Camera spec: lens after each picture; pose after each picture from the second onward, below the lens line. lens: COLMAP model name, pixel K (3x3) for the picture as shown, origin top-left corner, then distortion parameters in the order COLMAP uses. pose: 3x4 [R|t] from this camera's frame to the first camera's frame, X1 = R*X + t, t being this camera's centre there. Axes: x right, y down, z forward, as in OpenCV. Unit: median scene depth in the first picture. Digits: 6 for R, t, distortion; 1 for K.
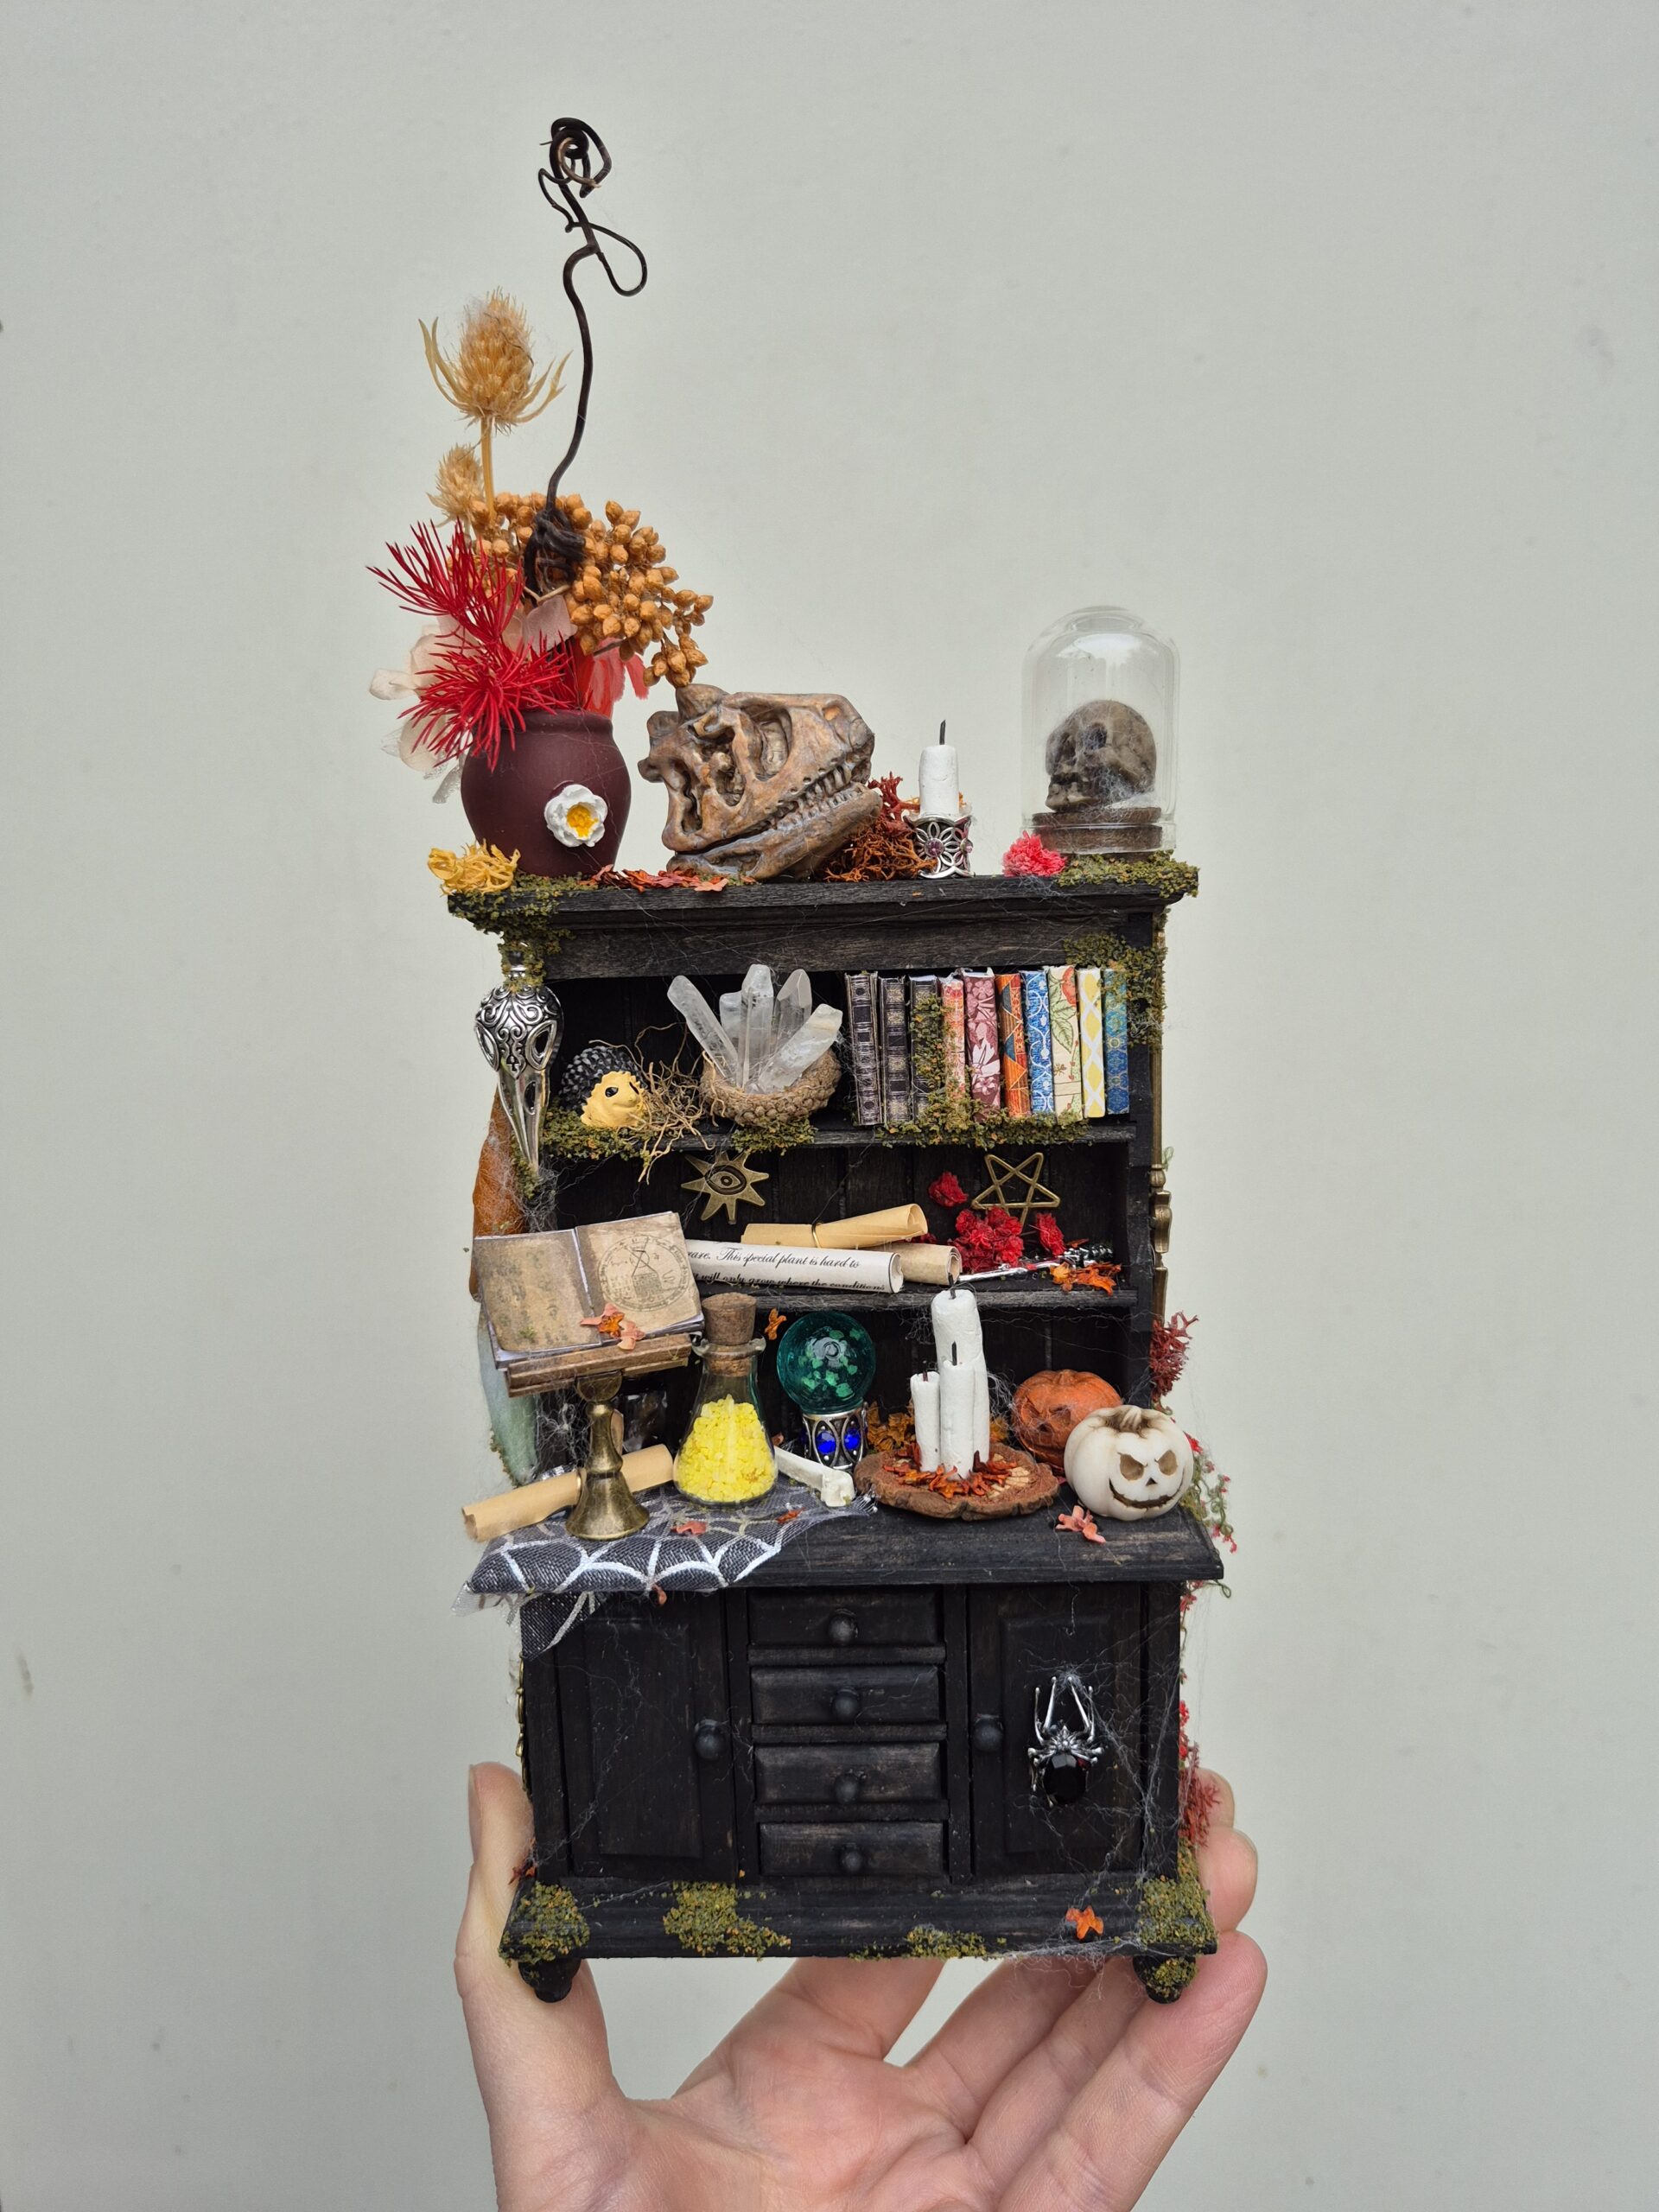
lens RADIAL K [[1545.8, 0, 832.8], [0, 1545.8, 1072.6], [0, 0, 1]] dist [0.035286, -0.053556]
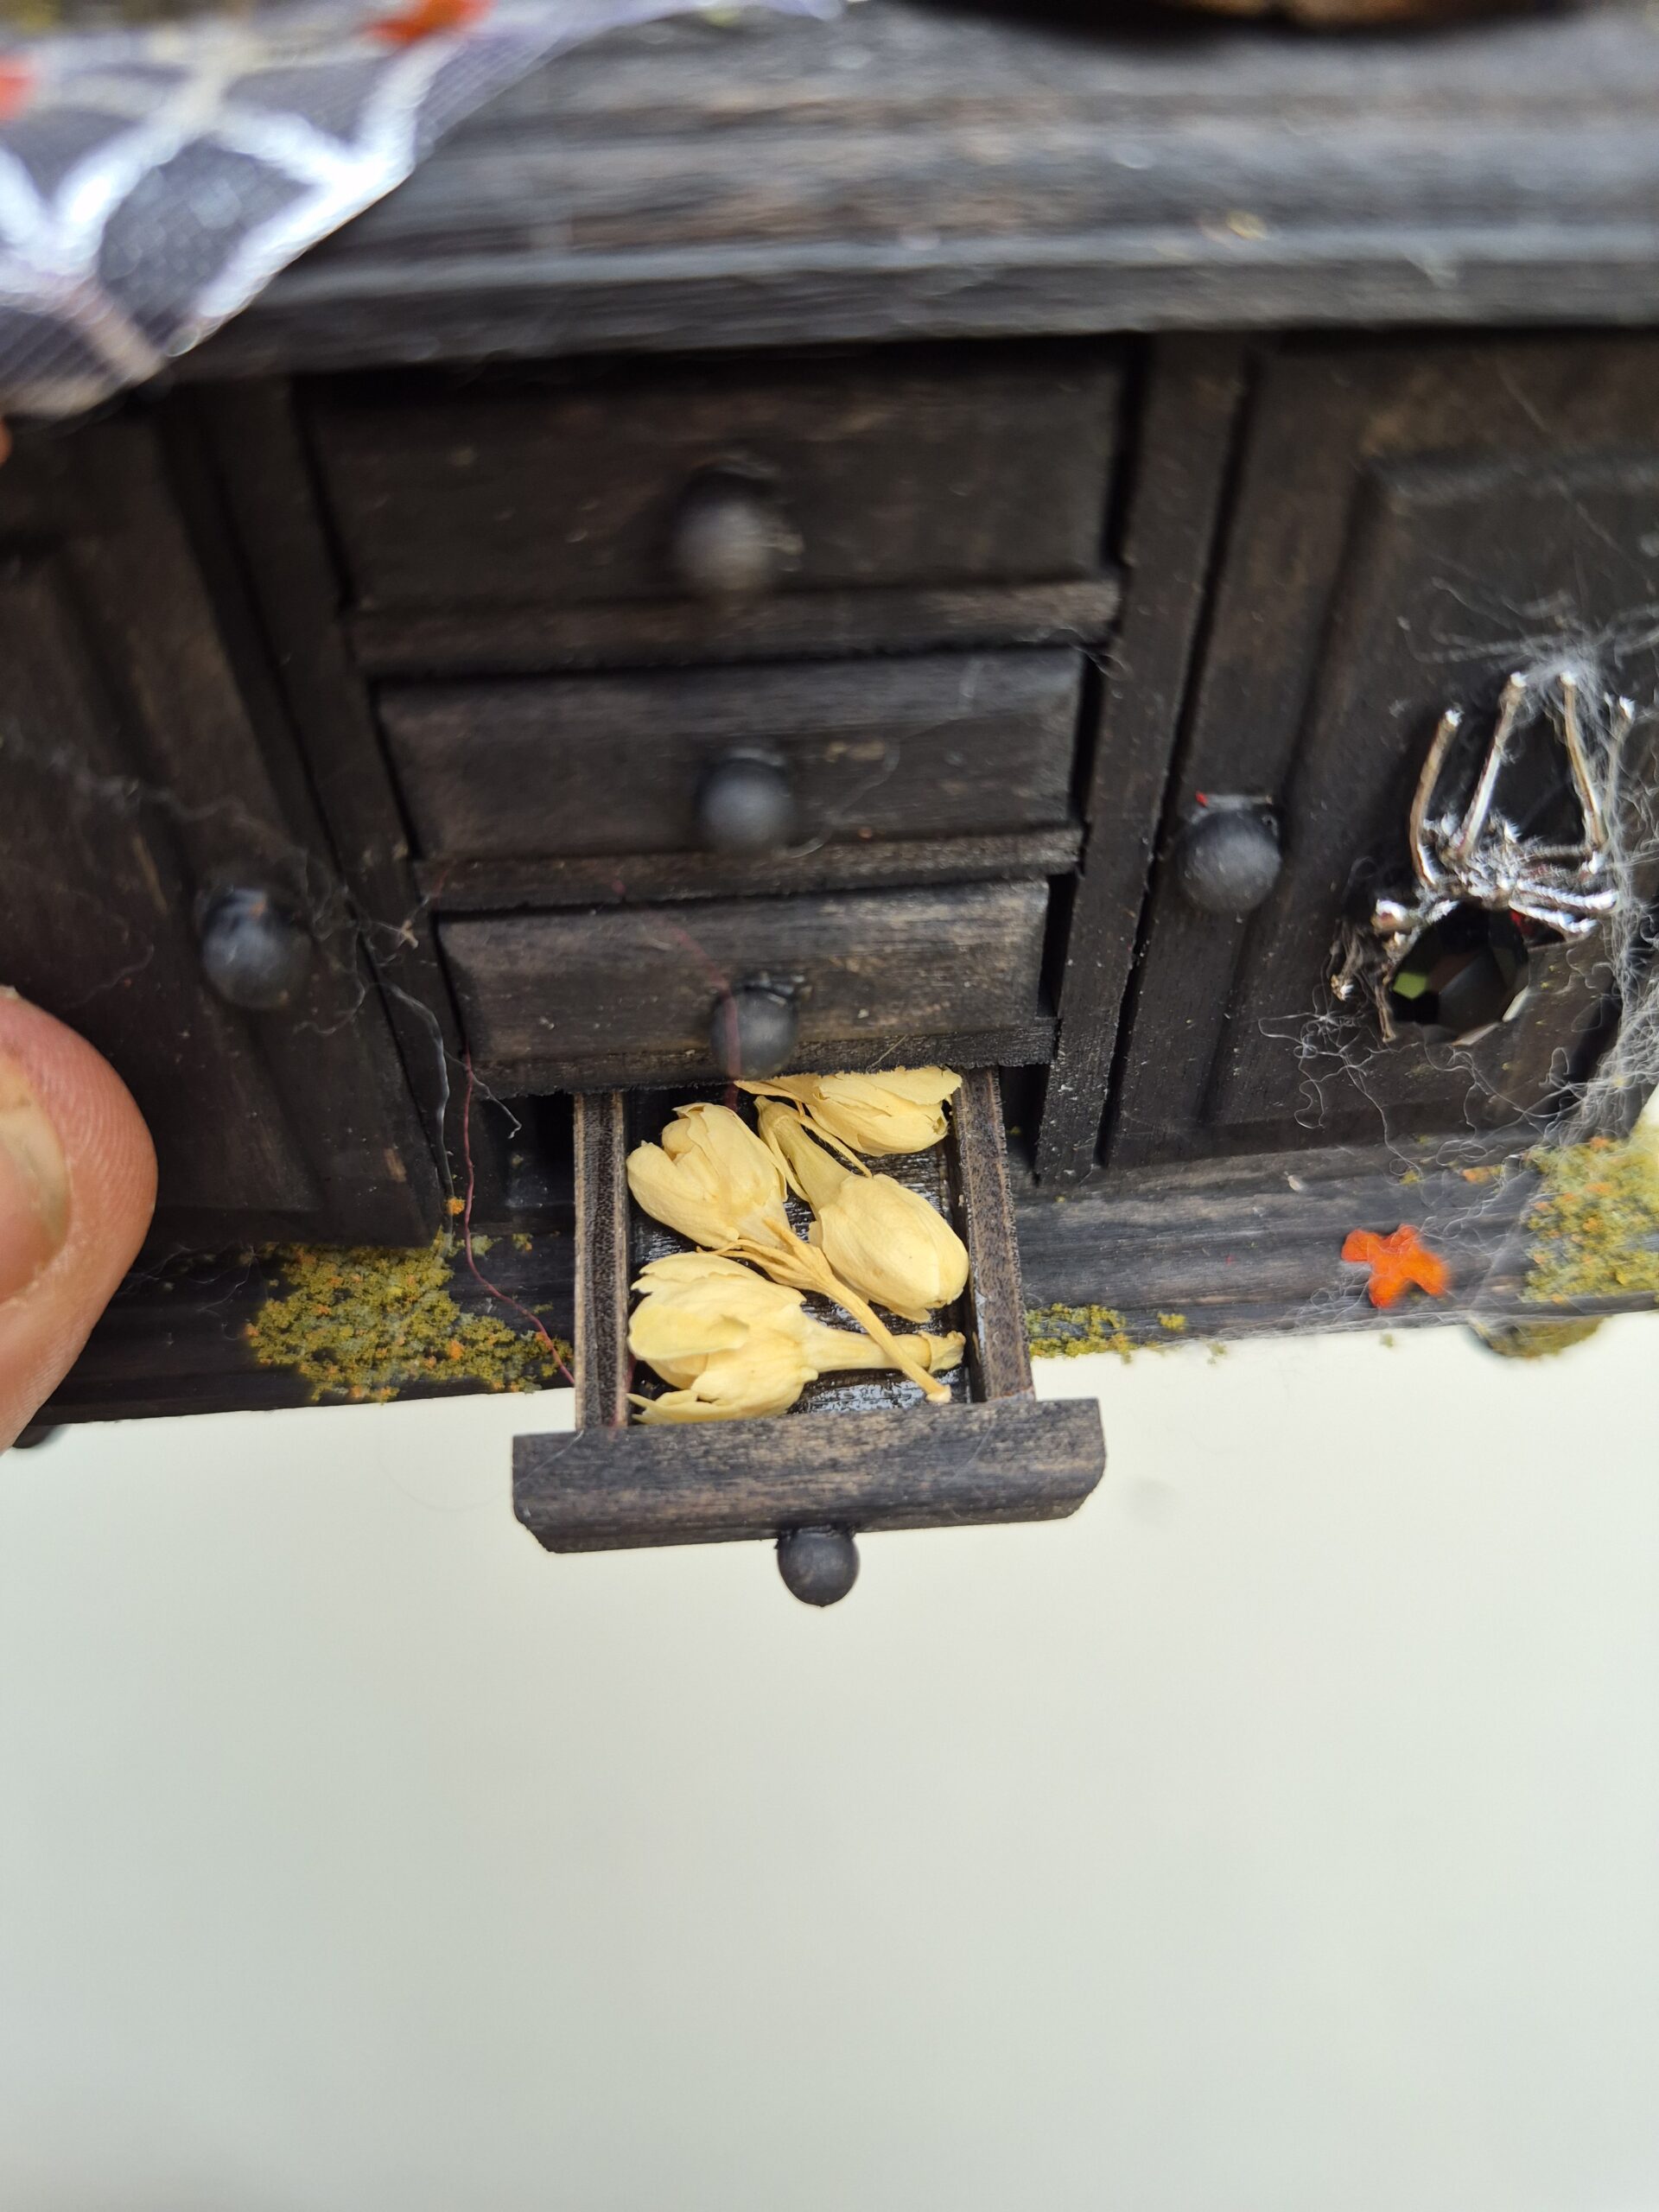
lens RADIAL K [[1727.5, 0, 826.0], [0, 1727.5, 1113.9], [0, 0, 1]] dist [0.000383, -0.120088]
pose [[0.993843, -0.069272, 0.086469, -0.007226], [-0.004610, 0.753914, 0.656957, 0.248245], [-0.110699, -0.653311, 0.748953, 0.731119]]
